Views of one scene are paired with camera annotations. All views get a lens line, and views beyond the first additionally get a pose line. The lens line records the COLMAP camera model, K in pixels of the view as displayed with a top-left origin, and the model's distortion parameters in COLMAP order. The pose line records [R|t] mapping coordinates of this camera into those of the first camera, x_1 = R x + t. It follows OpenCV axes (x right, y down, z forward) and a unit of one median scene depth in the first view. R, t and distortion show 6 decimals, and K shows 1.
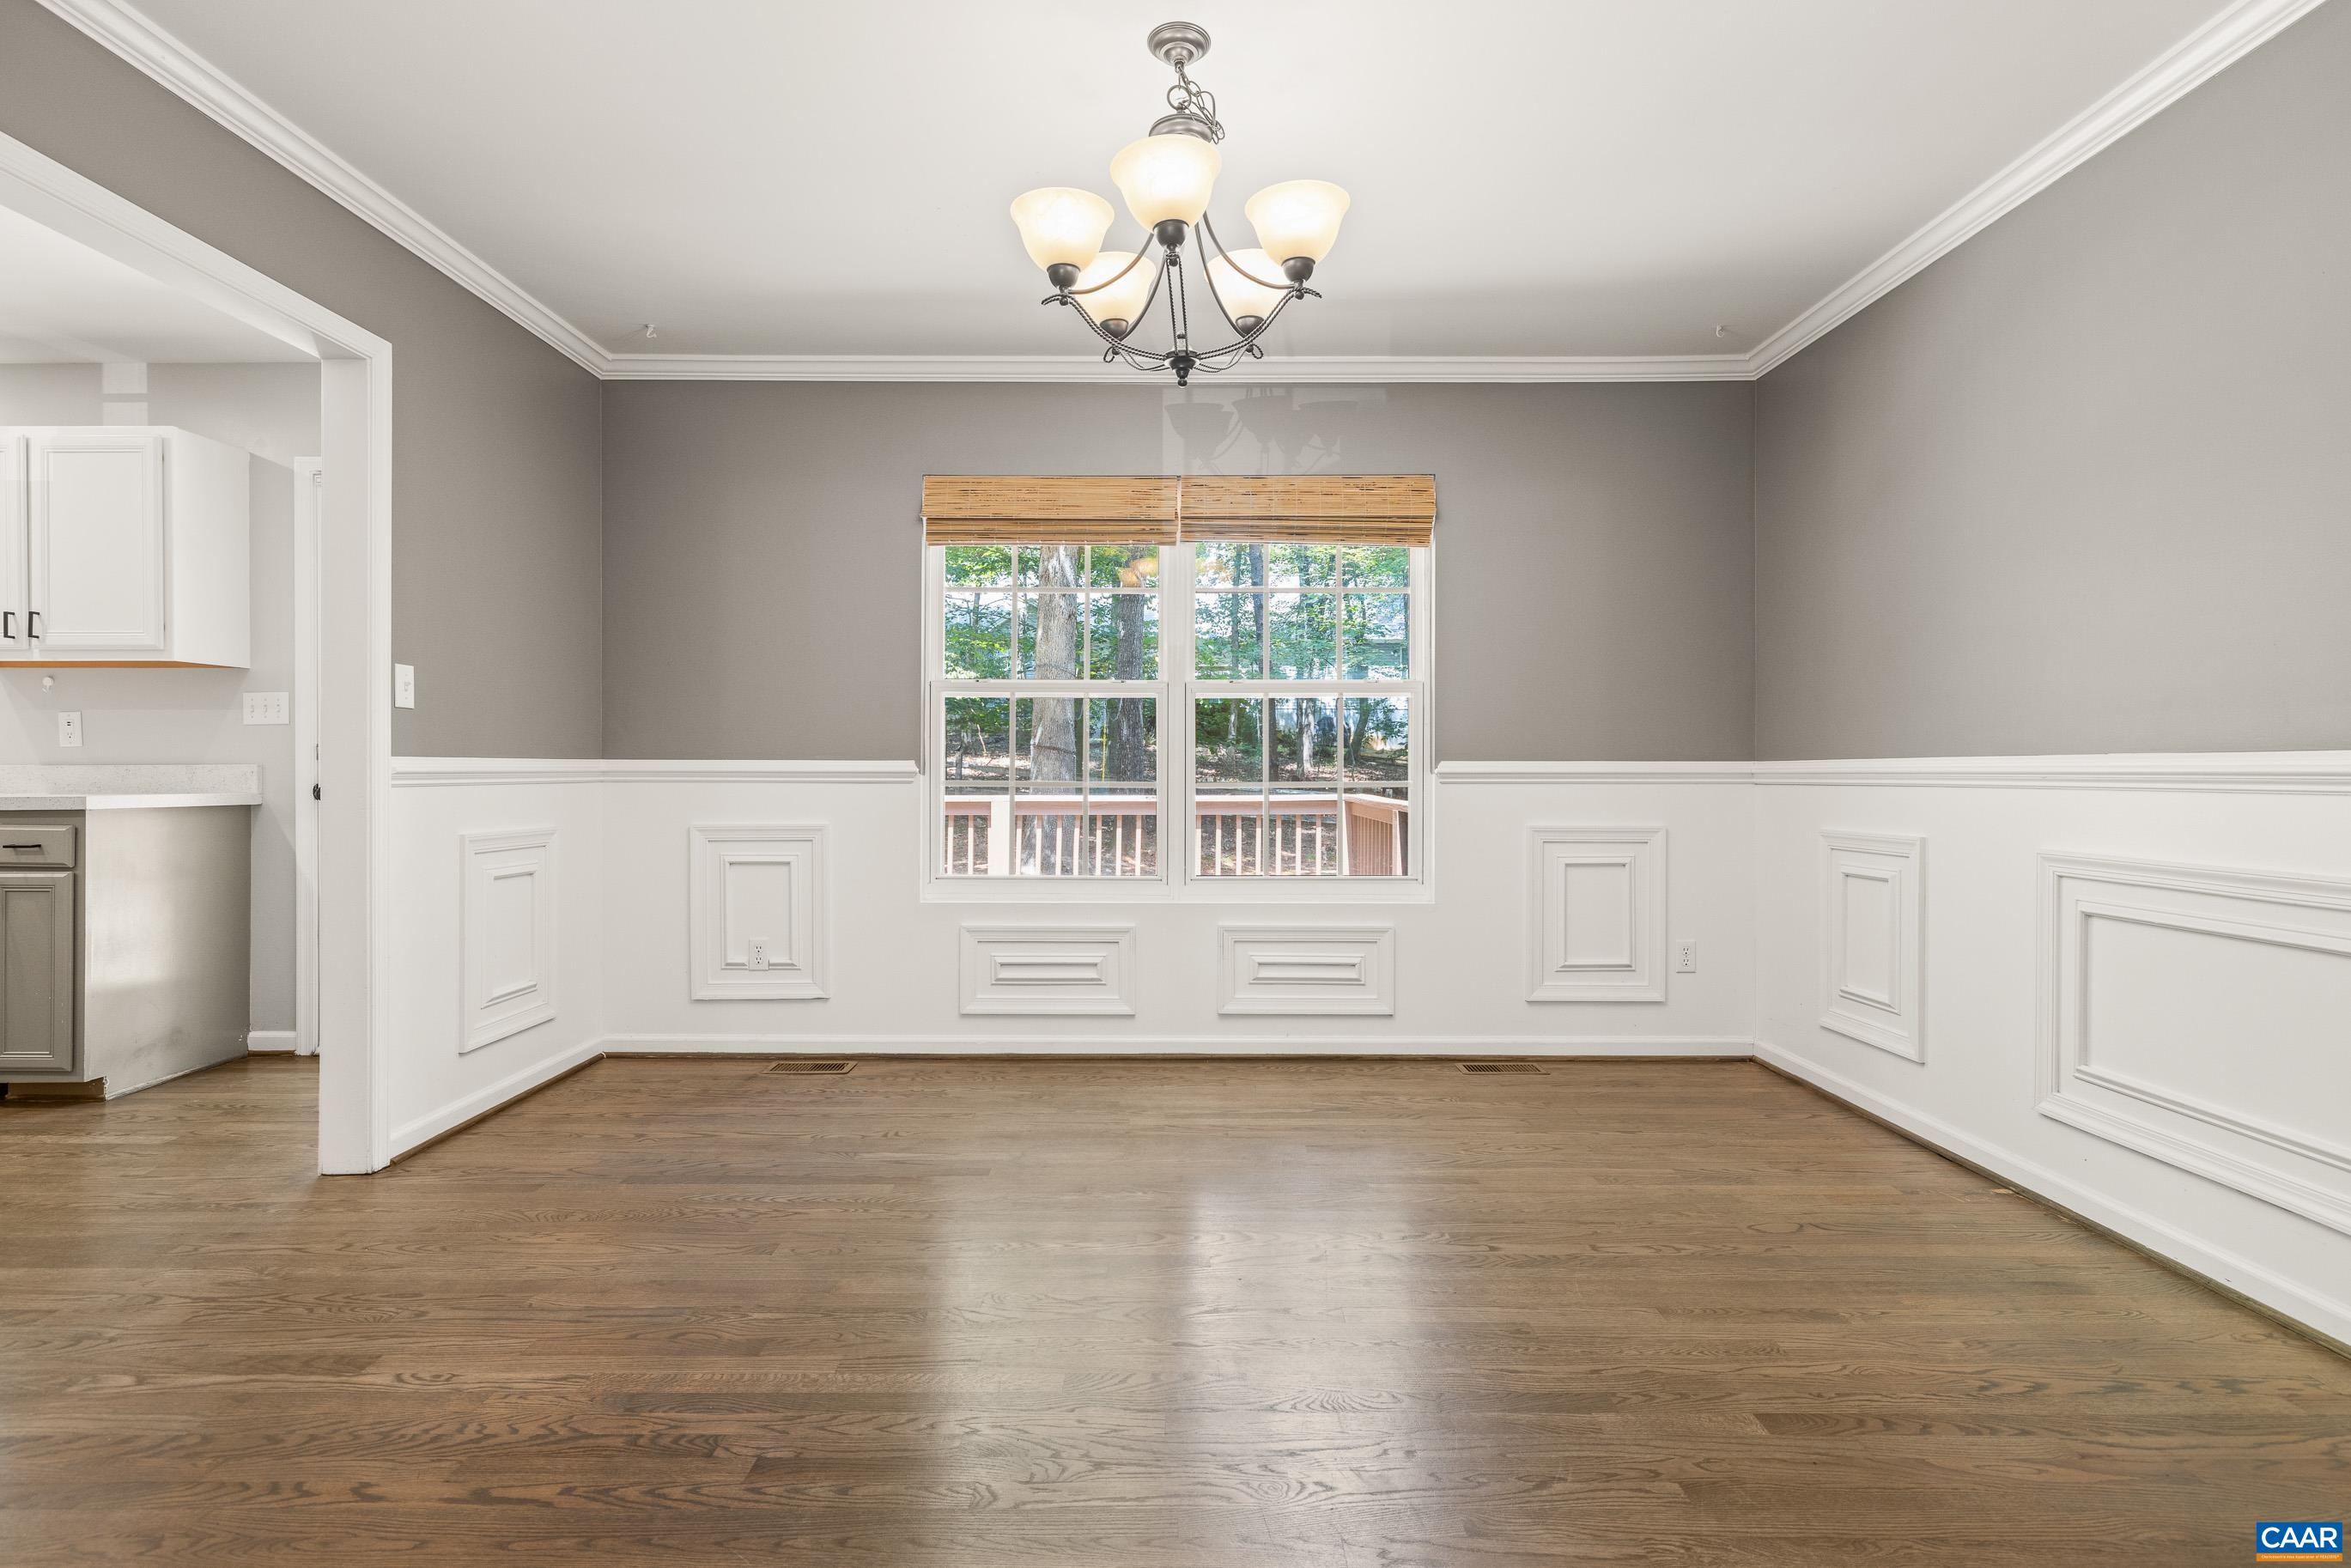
lens RADIAL K [[1108.7, 0, 1174.9], [0, 1108.7, 773.7], [0, 0, 1]] dist [-0.002404, 0.000639]
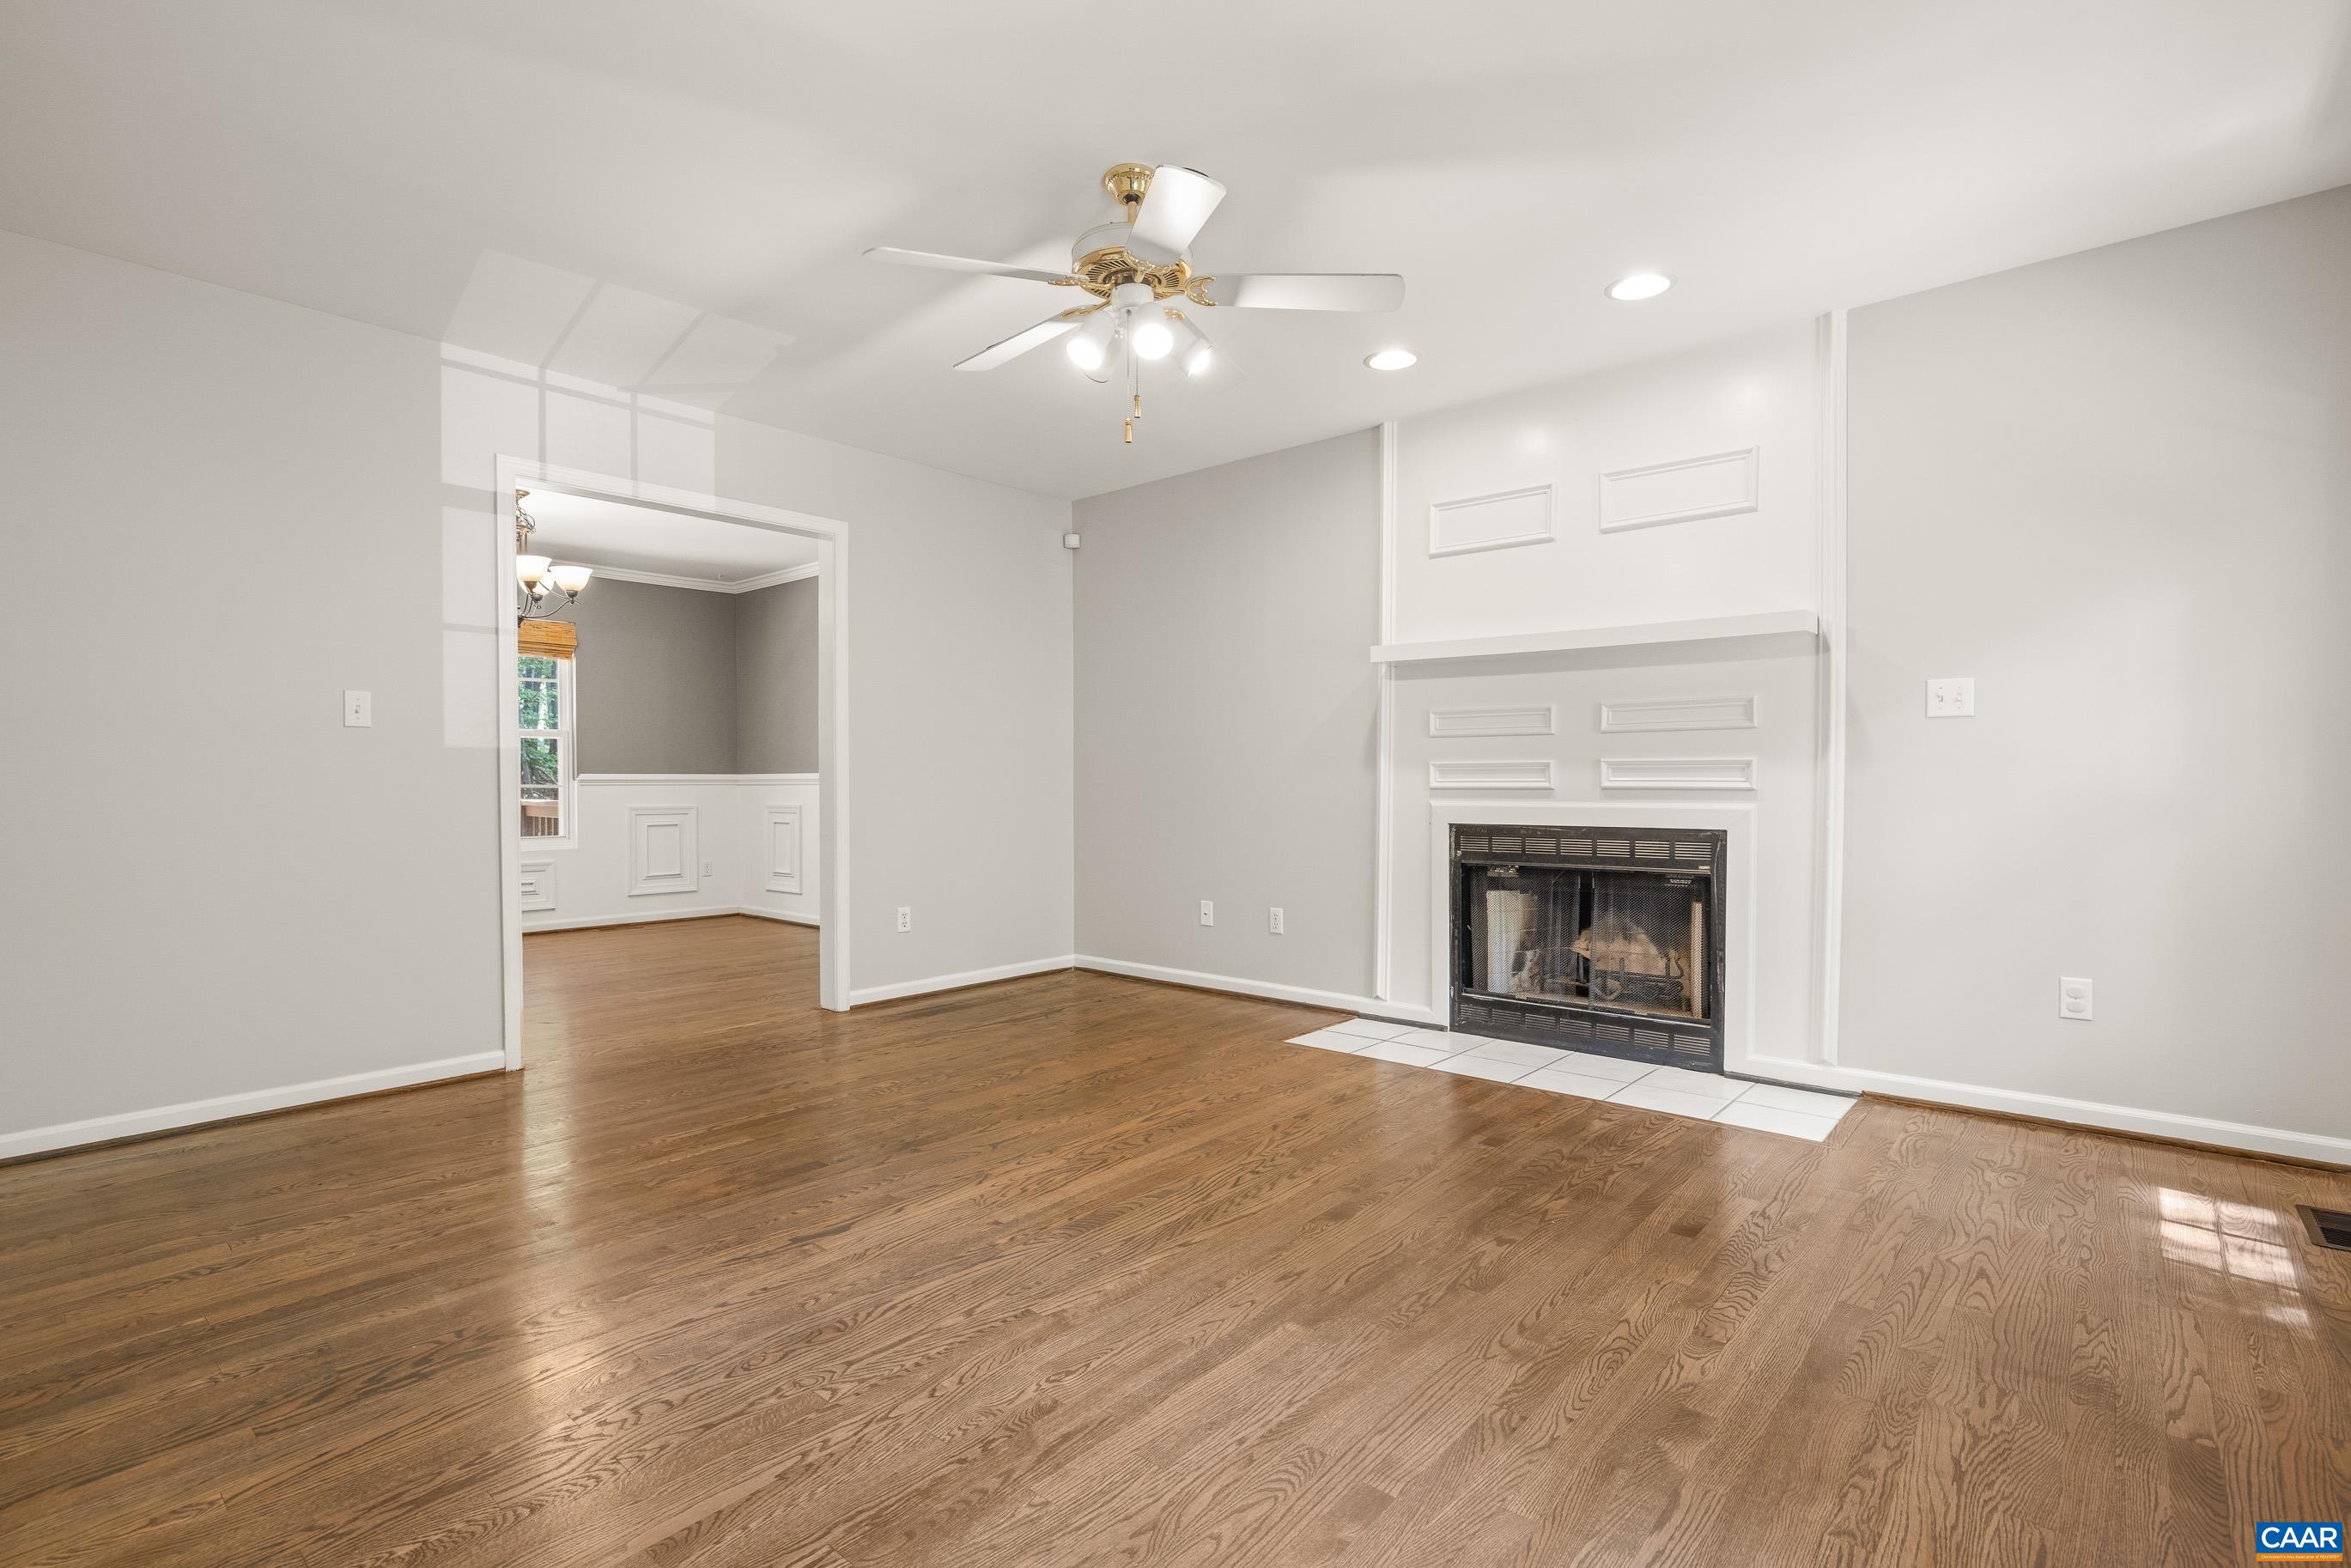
lens RADIAL K [[1108.7, 0, 1171.5], [0, 1108.7, 801.4], [0, 0, 1]] dist [-0.002404, 0.000639]
pose [[0.660565, -0.015363, 0.750611, -0.555538], [0.001134, 0.999810, 0.019465, 0.000356], [-0.750768, -0.012007, 0.660457, -1.091672]]
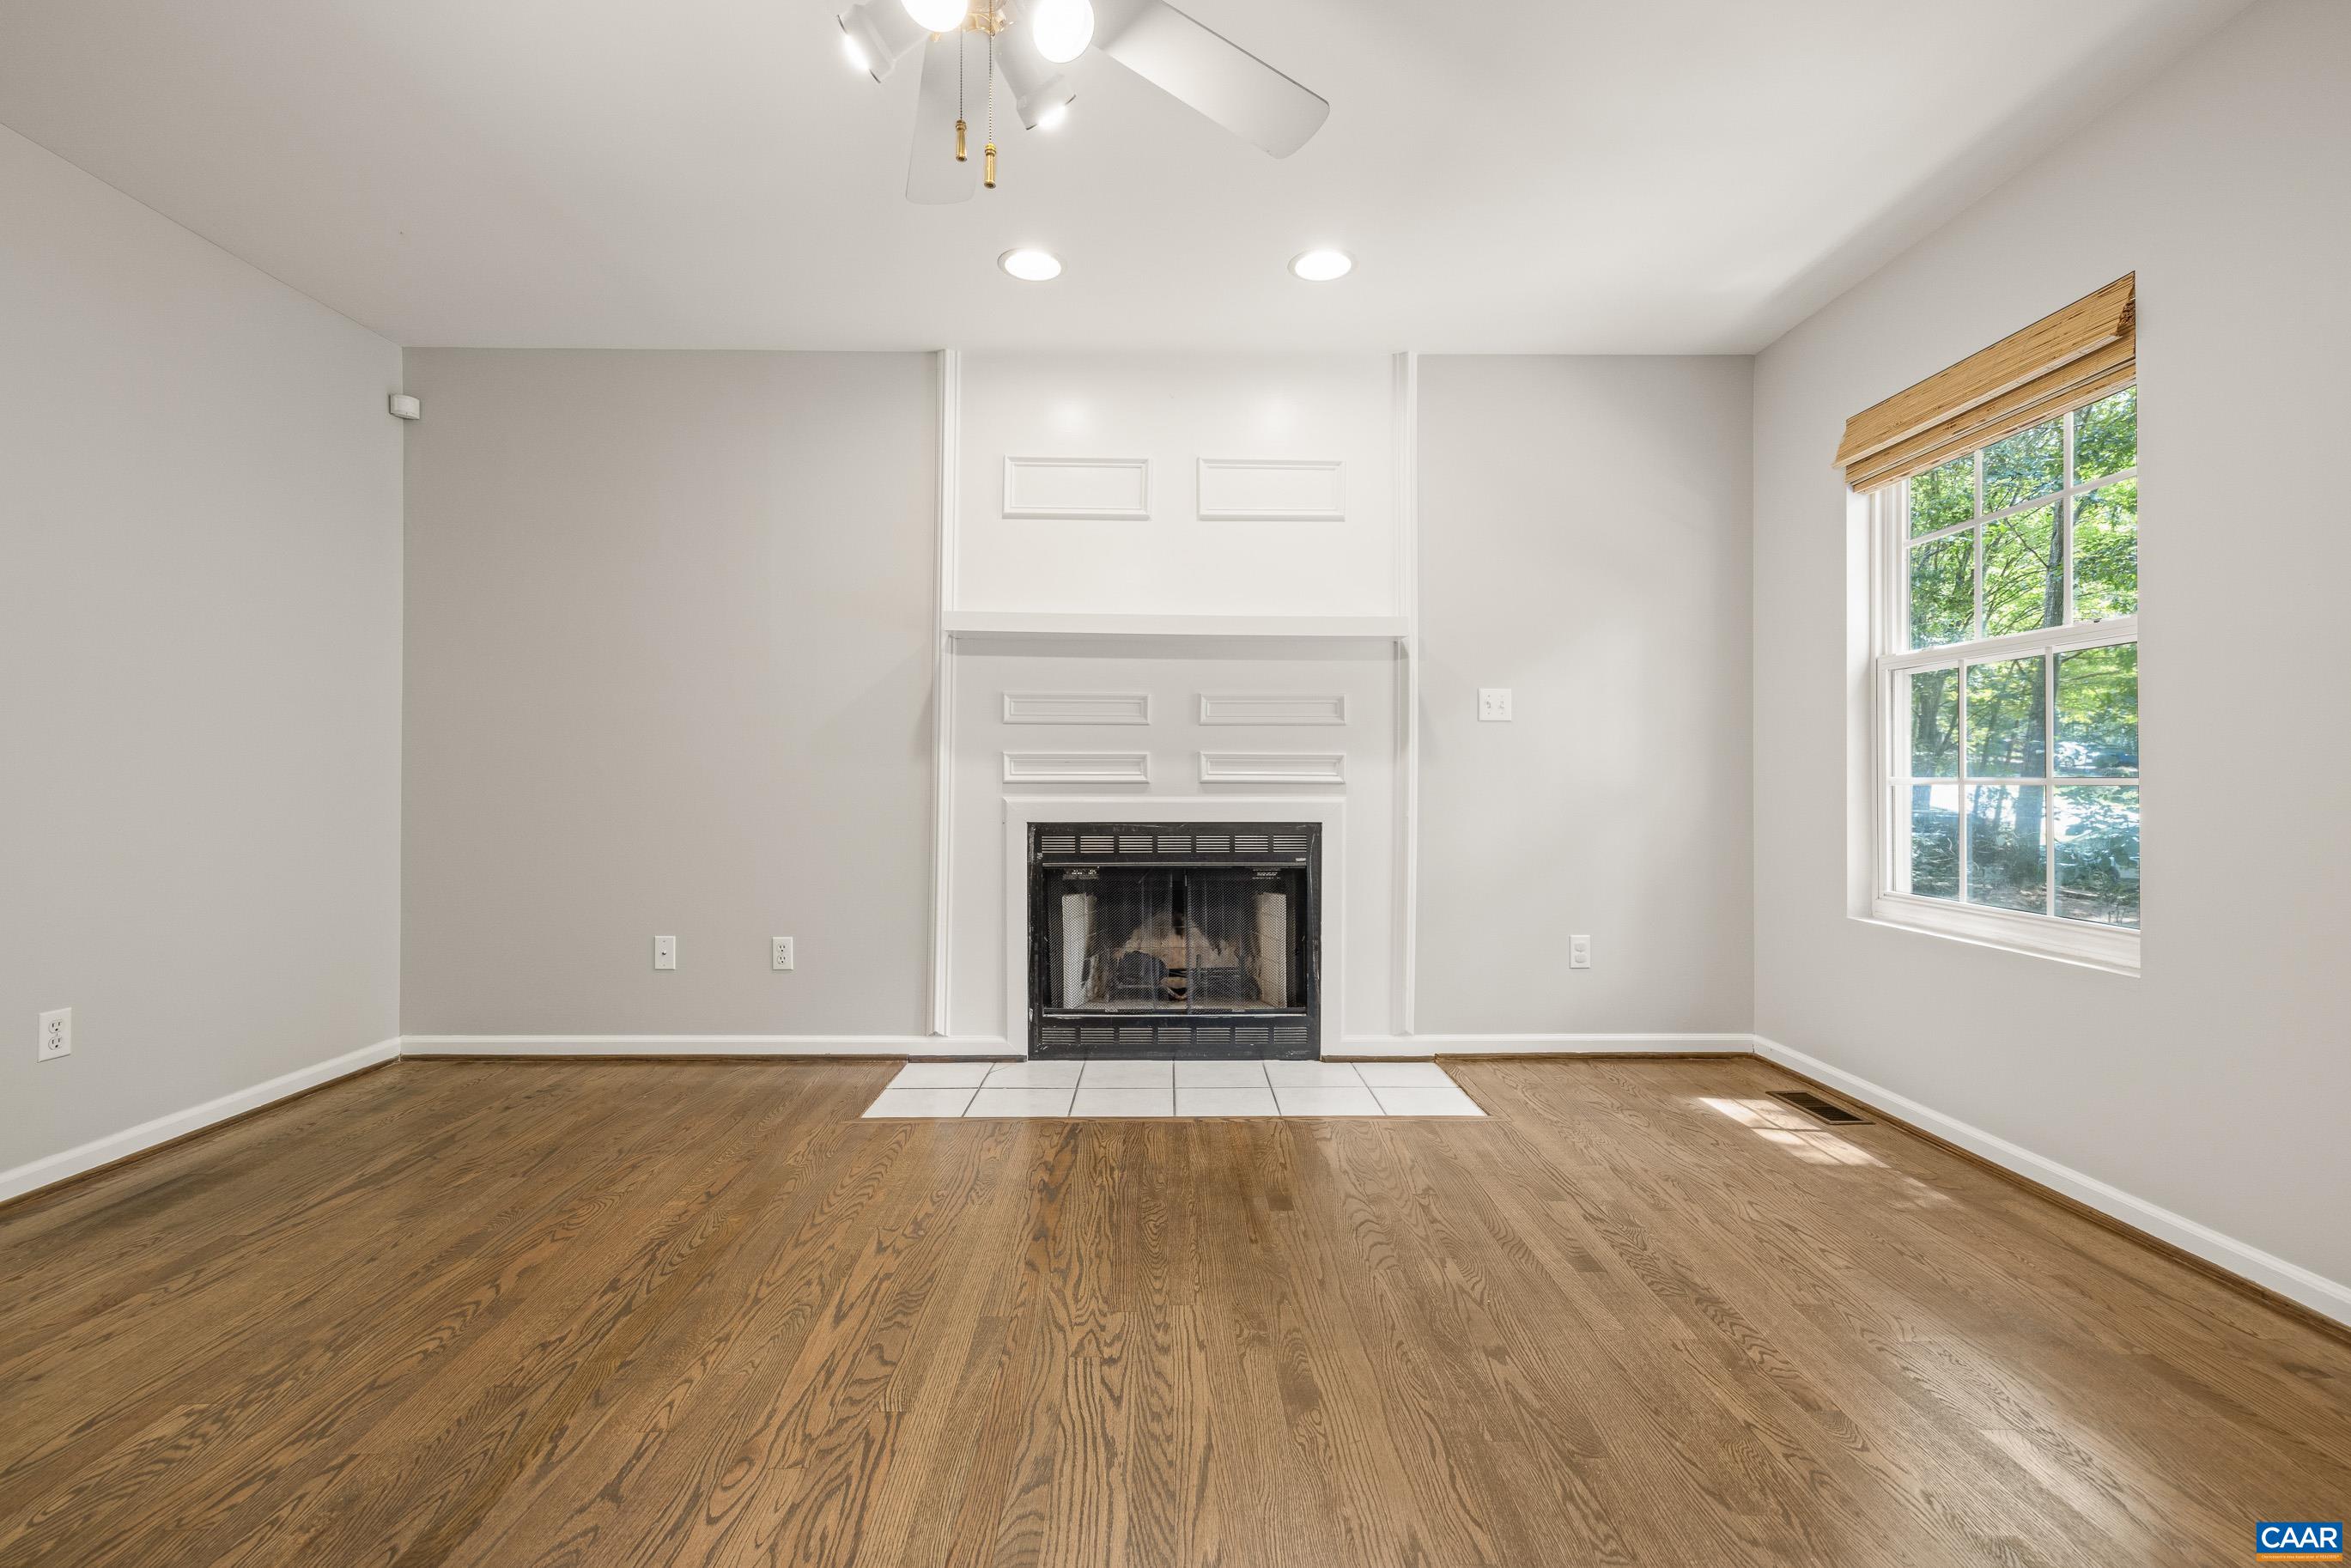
lens RADIAL K [[992.2, 0, 1173.8], [0, 992.2, 774.4], [0, 0, 1]] dist [0.002276, 0.000486]
pose [[-0.015365, 0.002701, 0.999878, -0.397182], [-0.004102, 0.999988, -0.002765, 0.004521], [-0.999874, -0.004144, -0.015354, -0.641186]]
